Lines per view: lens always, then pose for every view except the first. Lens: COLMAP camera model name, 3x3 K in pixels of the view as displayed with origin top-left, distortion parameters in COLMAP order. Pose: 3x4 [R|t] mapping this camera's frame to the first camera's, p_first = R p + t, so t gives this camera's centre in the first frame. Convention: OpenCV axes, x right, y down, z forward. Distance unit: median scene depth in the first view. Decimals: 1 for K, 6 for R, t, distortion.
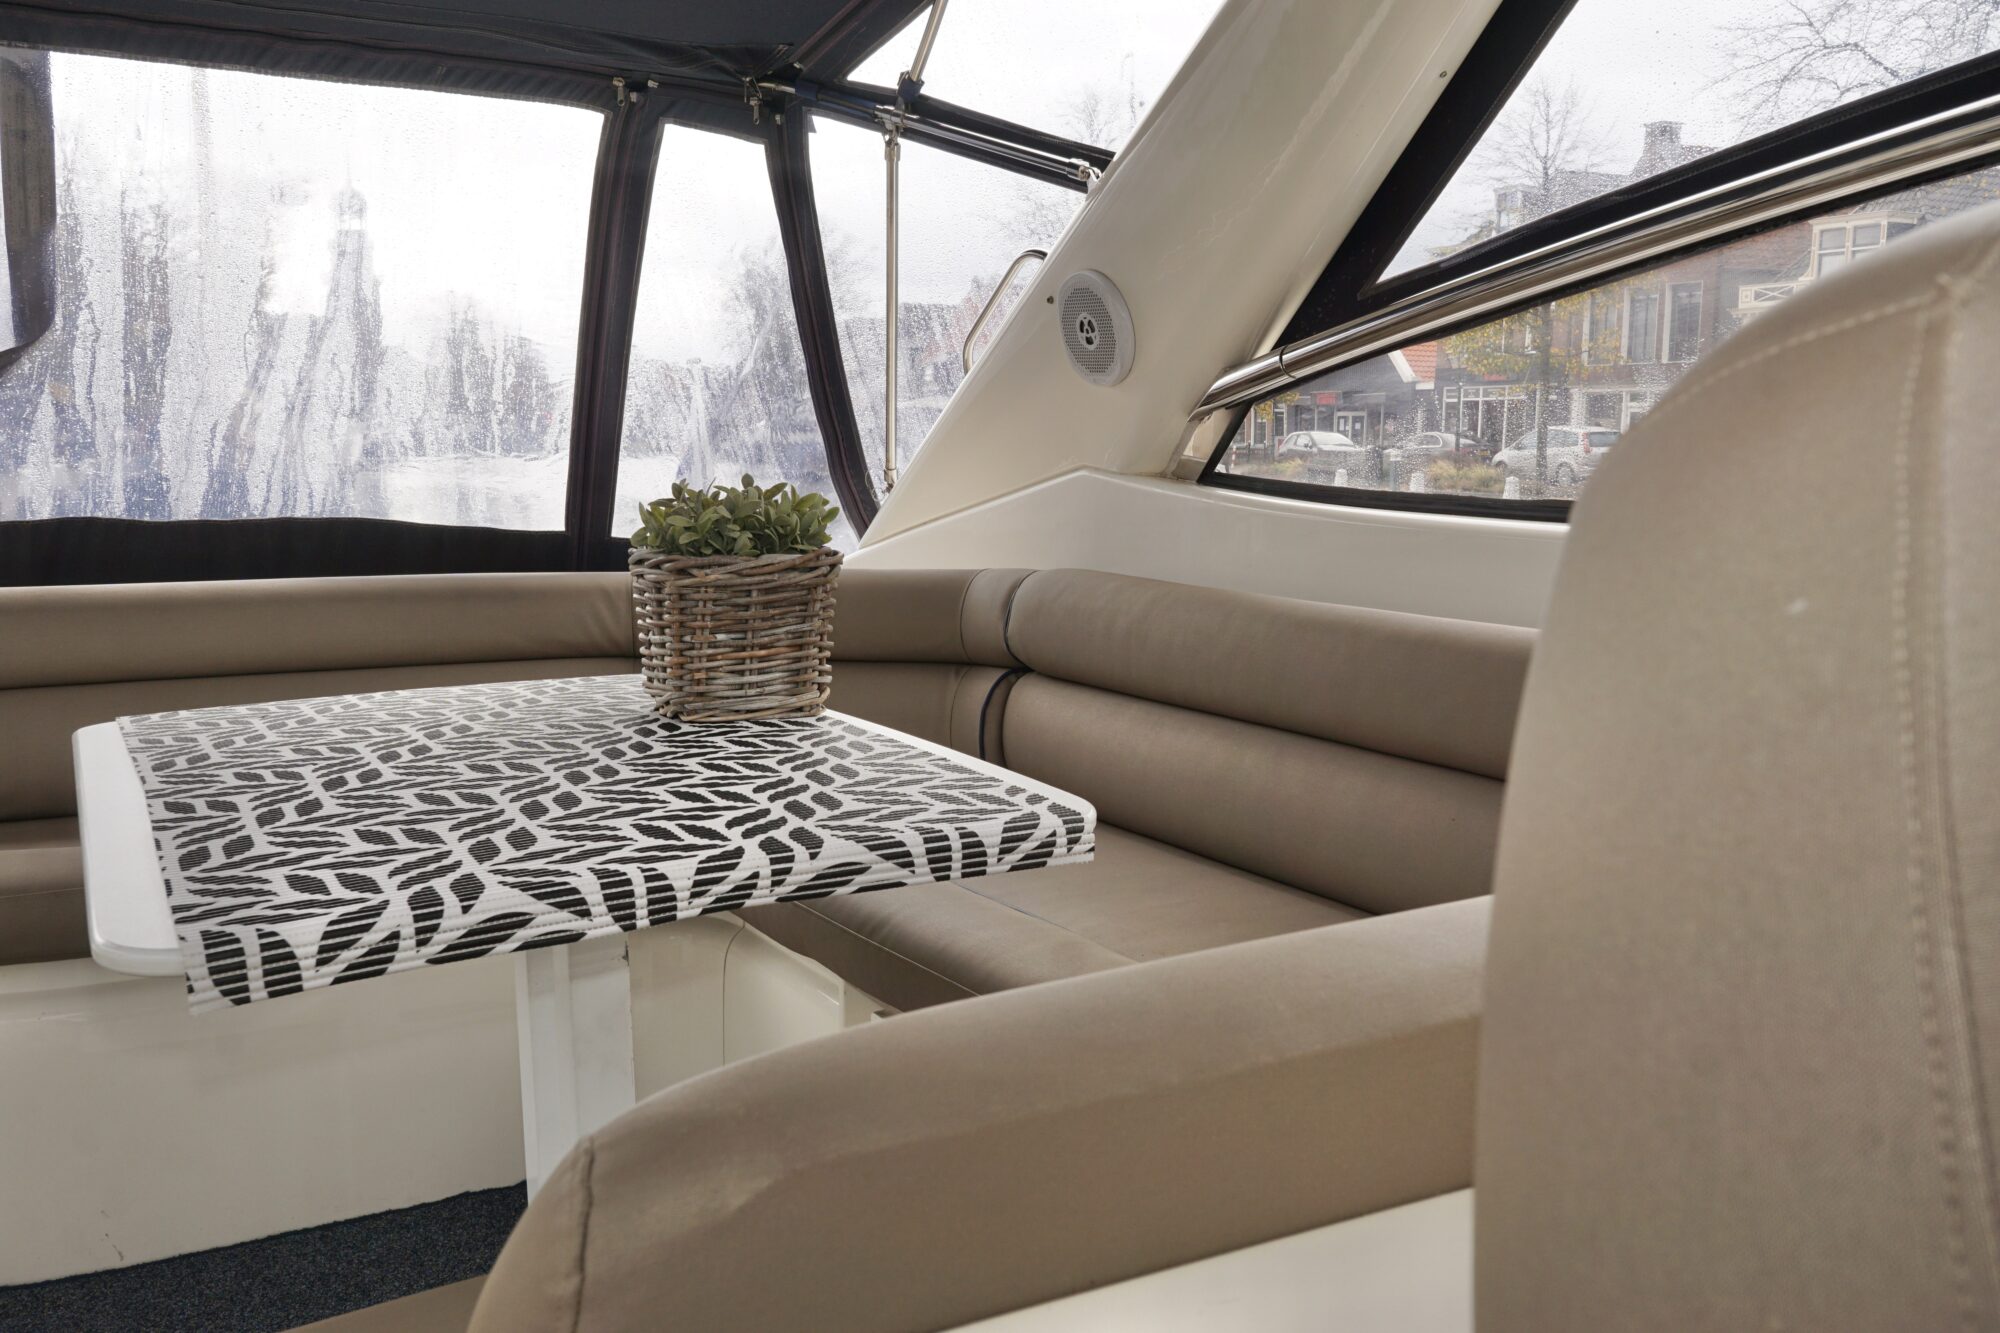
lens RADIAL K [[1702.9, 0, 1000.0], [0, 1702.9, 666.5], [0, 0, 1]] dist [0.007178, 0.002486]
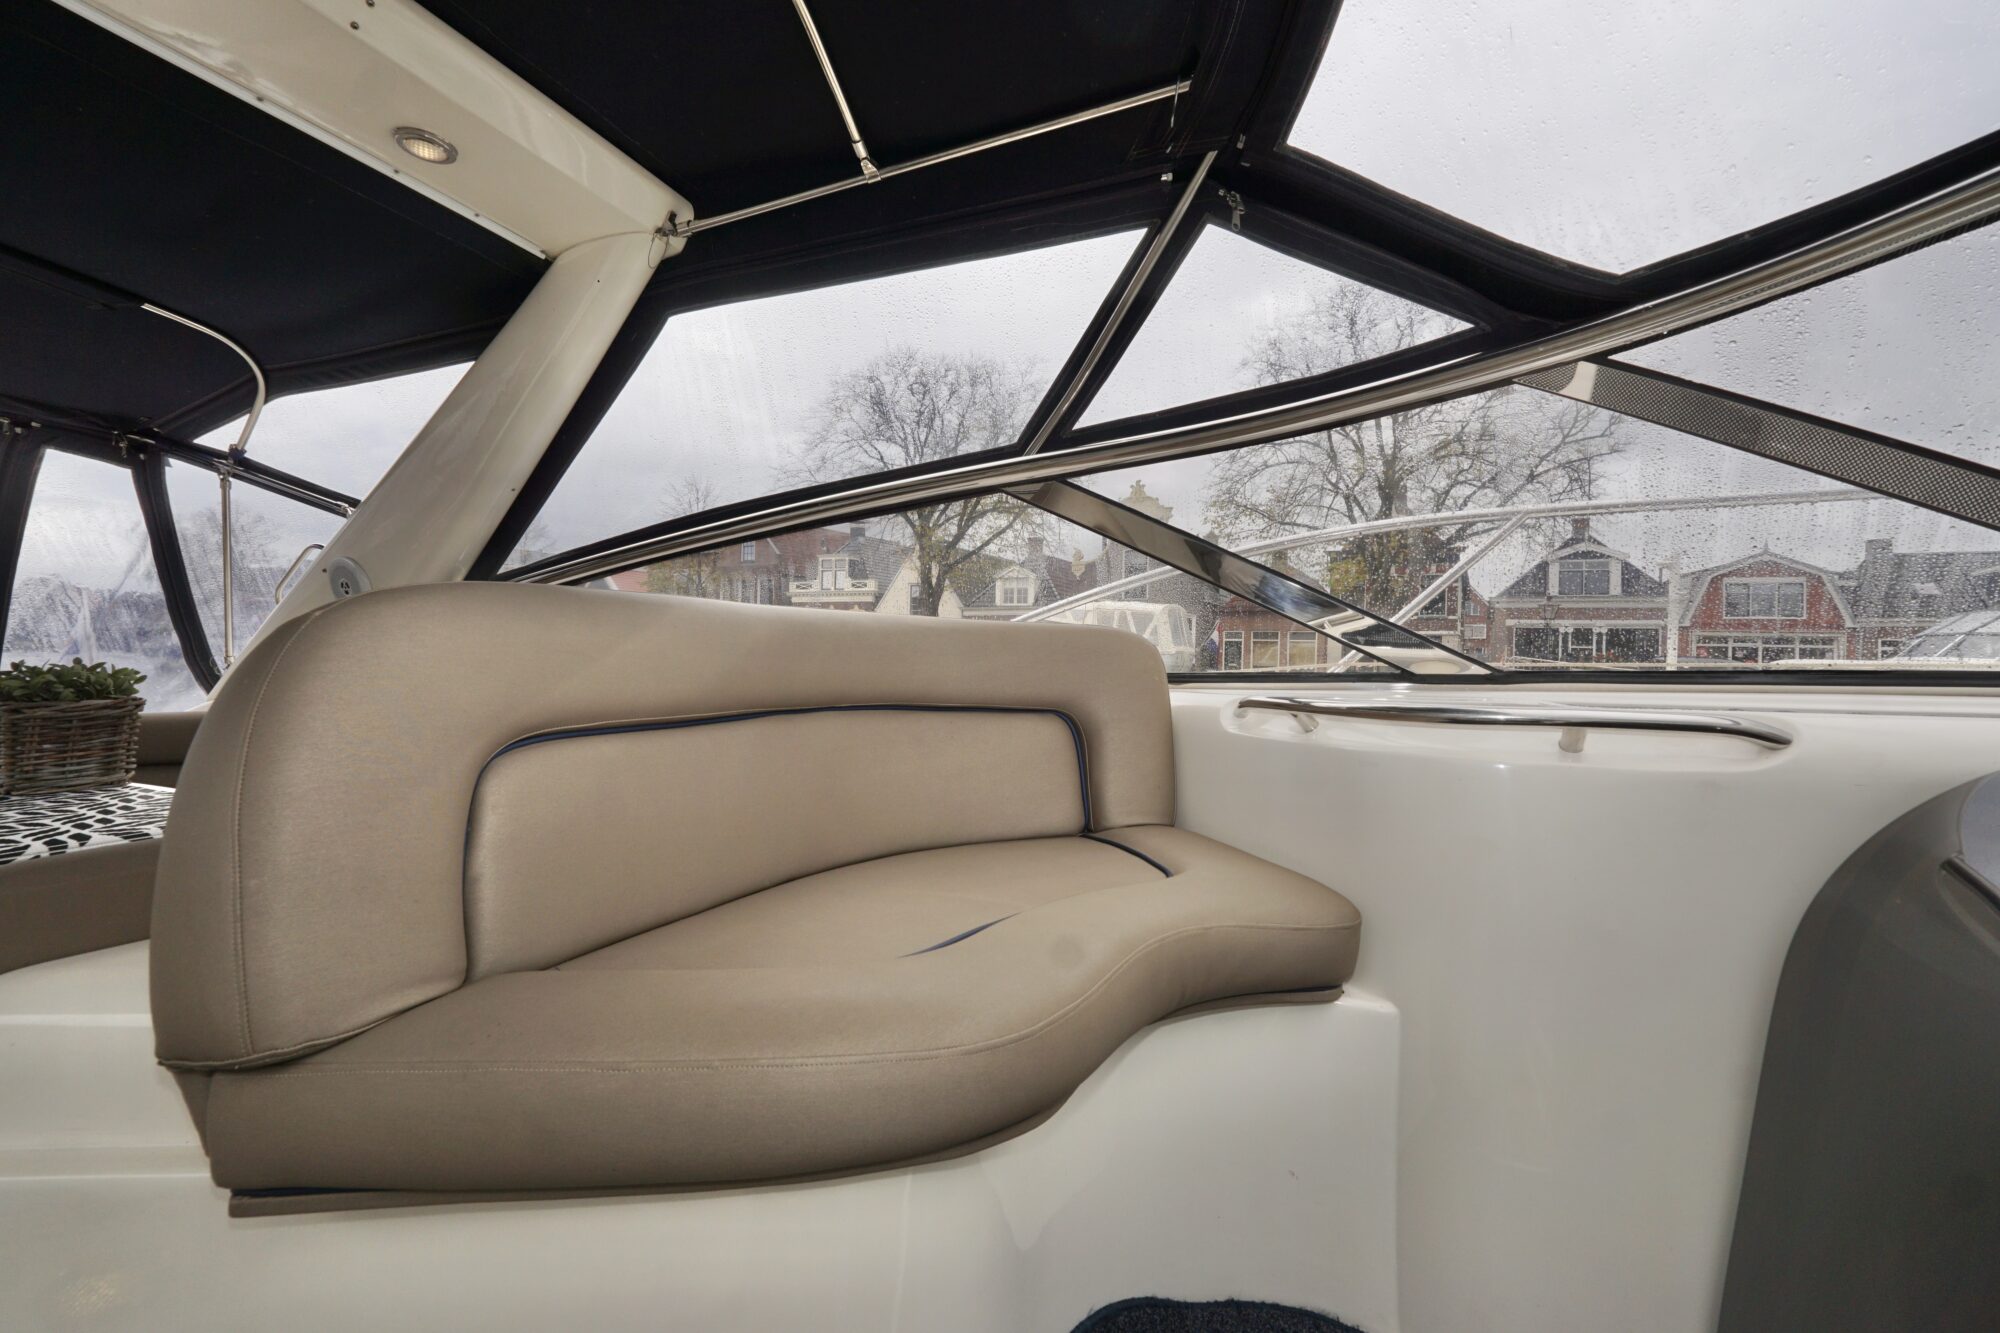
lens RADIAL K [[836.0, 0, 1018.9], [0, 836.0, 662.6], [0, 0, 1]] dist [-0.032565, 0.008851]
pose [[0.790533, -0.000041, 0.612420, 0.086655], [0.067766, 0.993865, -0.087409, 0.027601], [-0.608659, 0.110601, 0.785686, -0.221976]]
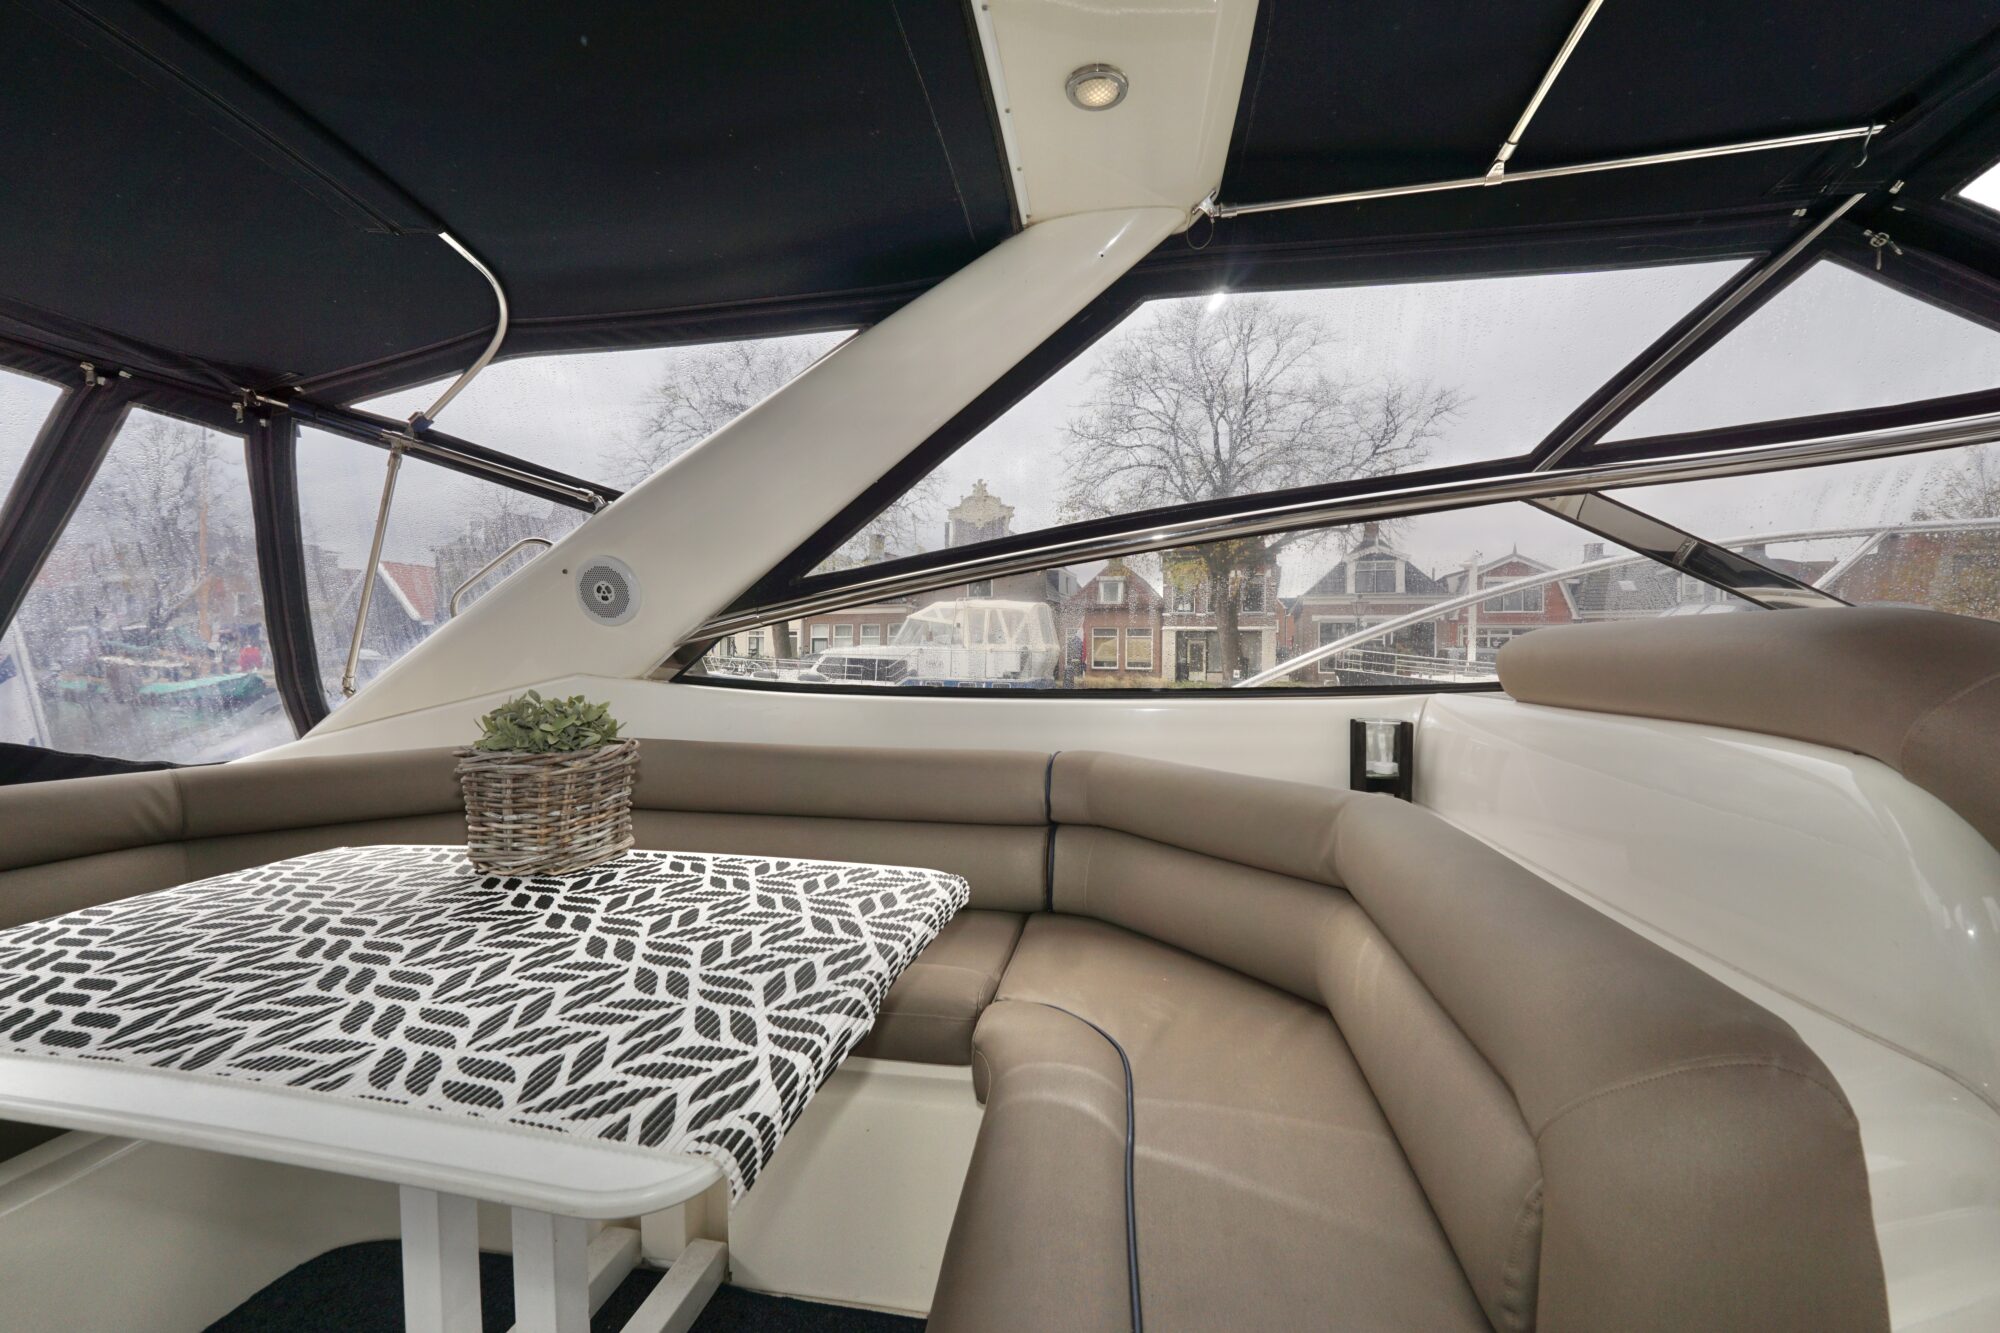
lens RADIAL K [[839.8, 0, 995.3], [0, 839.8, 656.6], [0, 0, 1]] dist [-0.016325, 0.004899]
pose [[0.654319, -0.007750, 0.756179, -0.313600], [0.098926, 0.992232, -0.075431, -0.038143], [-0.749720, 0.124161, 0.650003, 0.202399]]
